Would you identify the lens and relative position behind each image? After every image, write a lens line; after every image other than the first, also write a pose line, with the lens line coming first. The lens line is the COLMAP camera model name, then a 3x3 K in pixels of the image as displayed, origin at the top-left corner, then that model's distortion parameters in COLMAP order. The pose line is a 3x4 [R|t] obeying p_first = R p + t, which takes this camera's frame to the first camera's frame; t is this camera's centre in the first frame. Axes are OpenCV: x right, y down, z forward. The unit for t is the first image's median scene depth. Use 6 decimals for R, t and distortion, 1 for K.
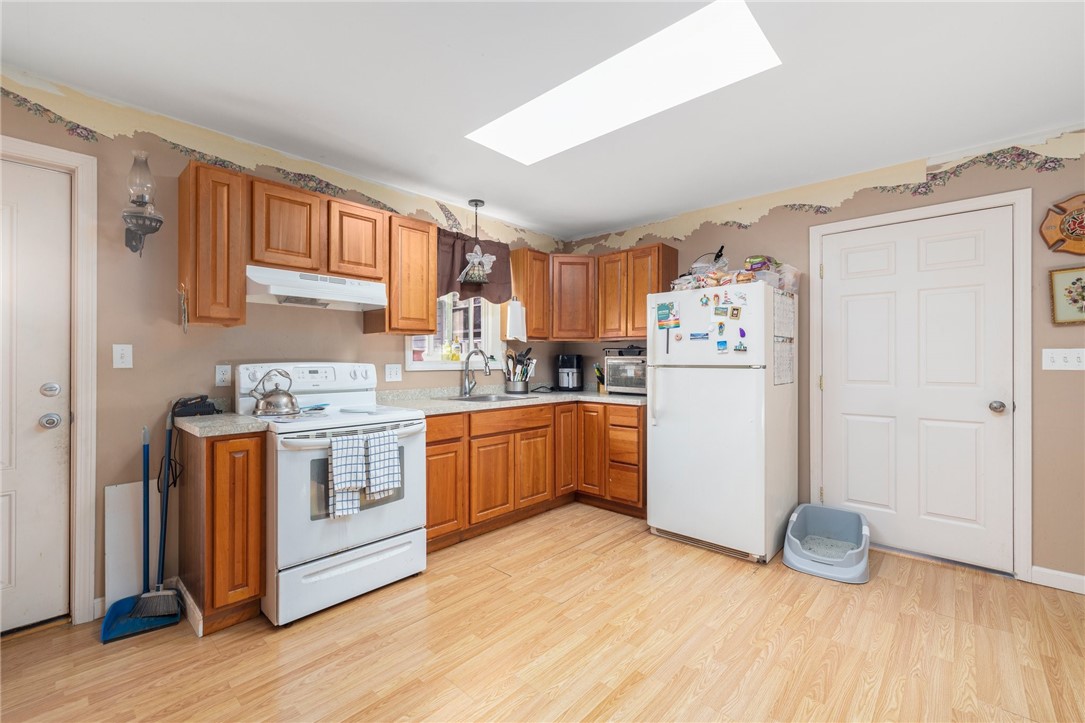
lens RADIAL K [[460.0, 0, 539.6], [0, 460.0, 361.2], [0, 0, 1]] dist [-0.000349, -0.000067]
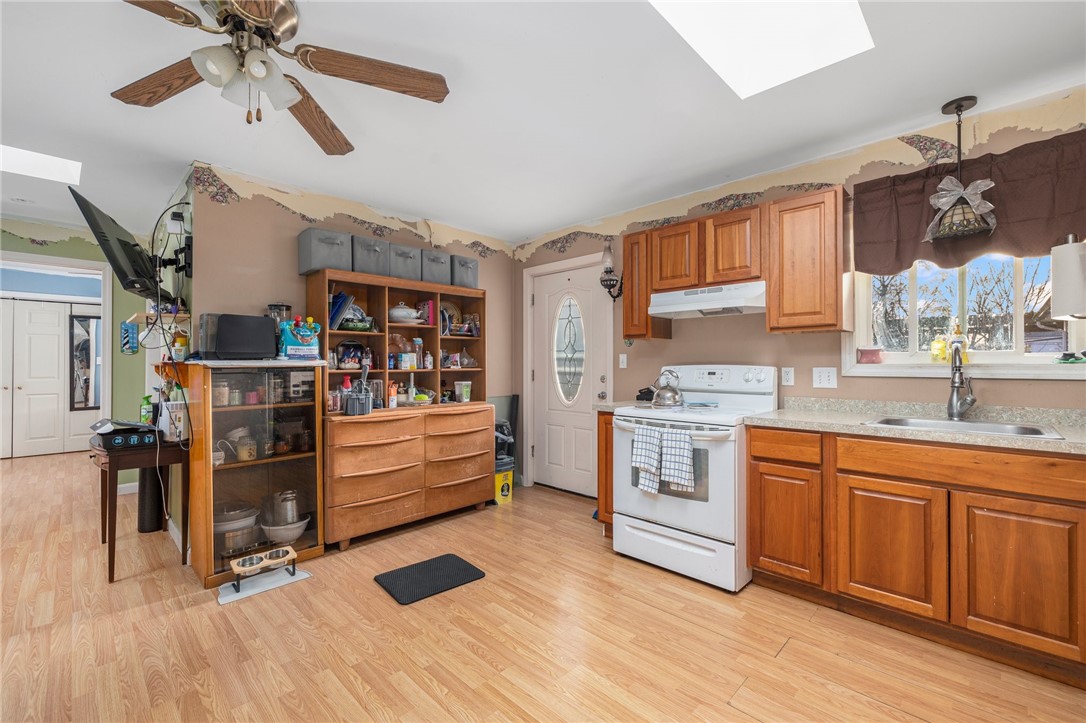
lens RADIAL K [[460.5, 0, 540.4], [0, 460.5, 359.6], [0, 0, 1]] dist [-0.000349, -0.000067]
pose [[-0.035413, -0.009607, -0.999327, 0.628532], [0.001040, 0.999953, -0.009650, -0.000231], [0.999372, -0.001381, -0.035402, 0.595485]]
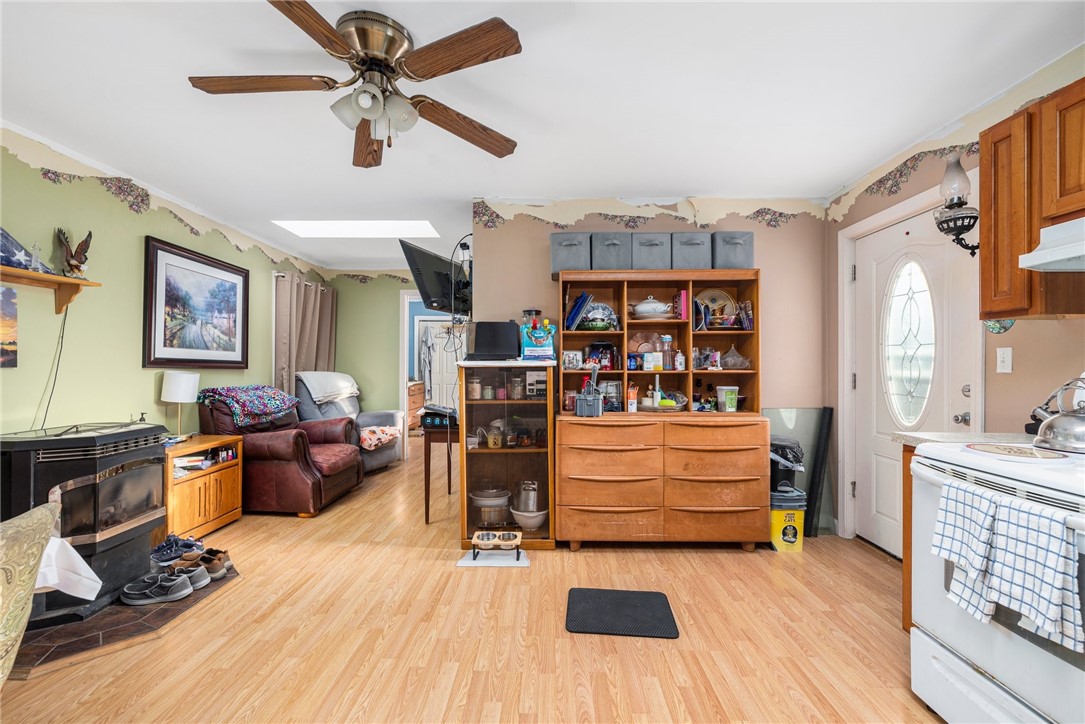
lens RADIAL K [[460.0, 0, 540.0], [0, 460.0, 364.0], [0, 0, 1]] dist [-0.000349, -0.000067]
pose [[-0.748933, -0.002294, -0.662642, 0.337342], [-0.002093, 0.999997, -0.001097, 0.000082], [0.662642, 0.000566, -0.748936, 0.846907]]
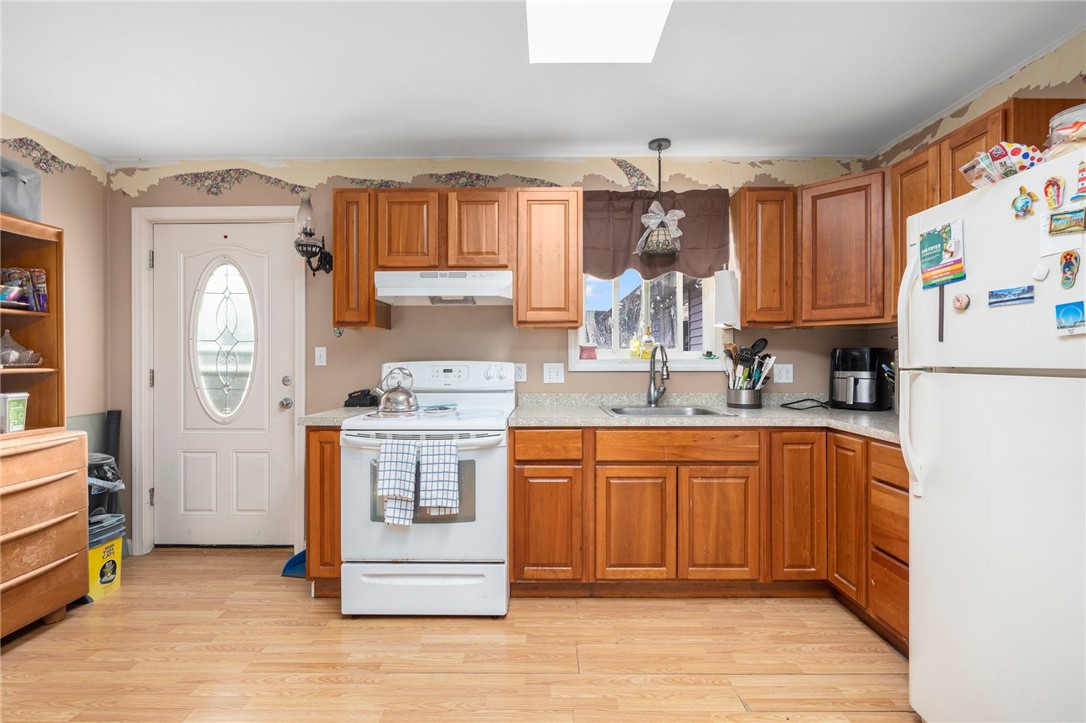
lens RADIAL K [[486.7, 0, 541.0], [0, 486.7, 359.6], [0, 0, 1]] dist [-0.009107, 0.001804]
pose [[0.669645, -0.001530, -0.742680, 0.399276], [0.002531, 0.999997, 0.000221, -0.000285], [0.742677, -0.002028, 0.669647, 0.433460]]
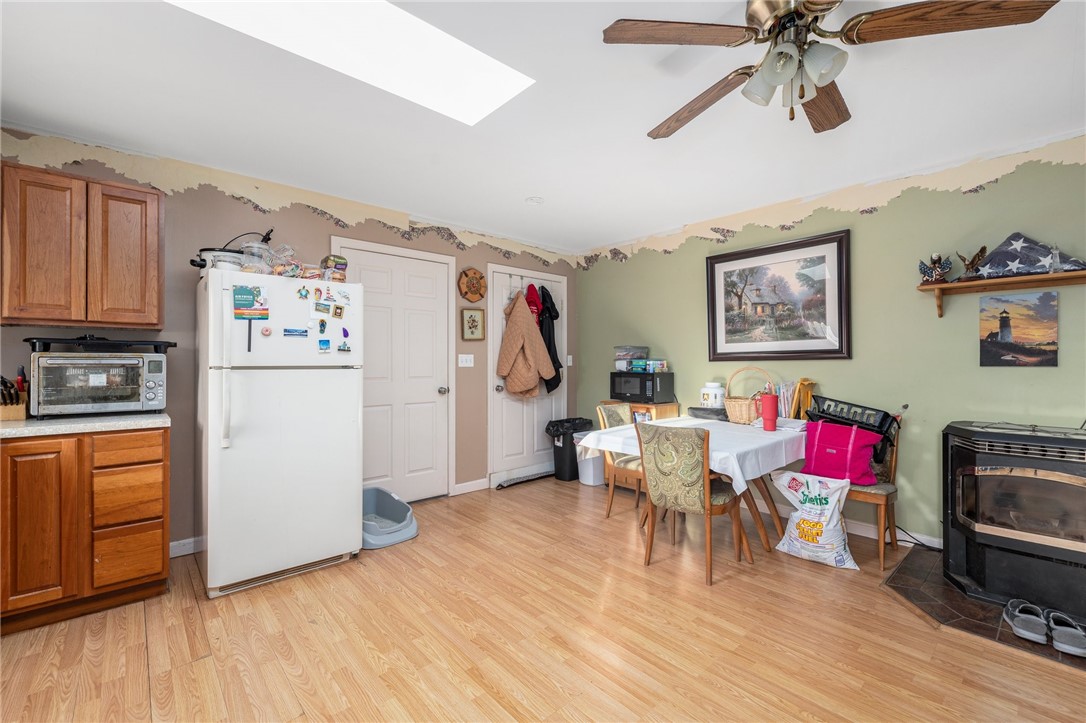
lens RADIAL K [[460.5, 0, 543.9], [0, 460.5, 362.0], [0, 0, 1]] dist [-0.000349, -0.000067]
pose [[0.094007, -0.000331, 0.995571, -0.490162], [-0.001381, 0.999999, 0.000463, -0.000044], [-0.995571, -0.001419, 0.094006, 0.468465]]
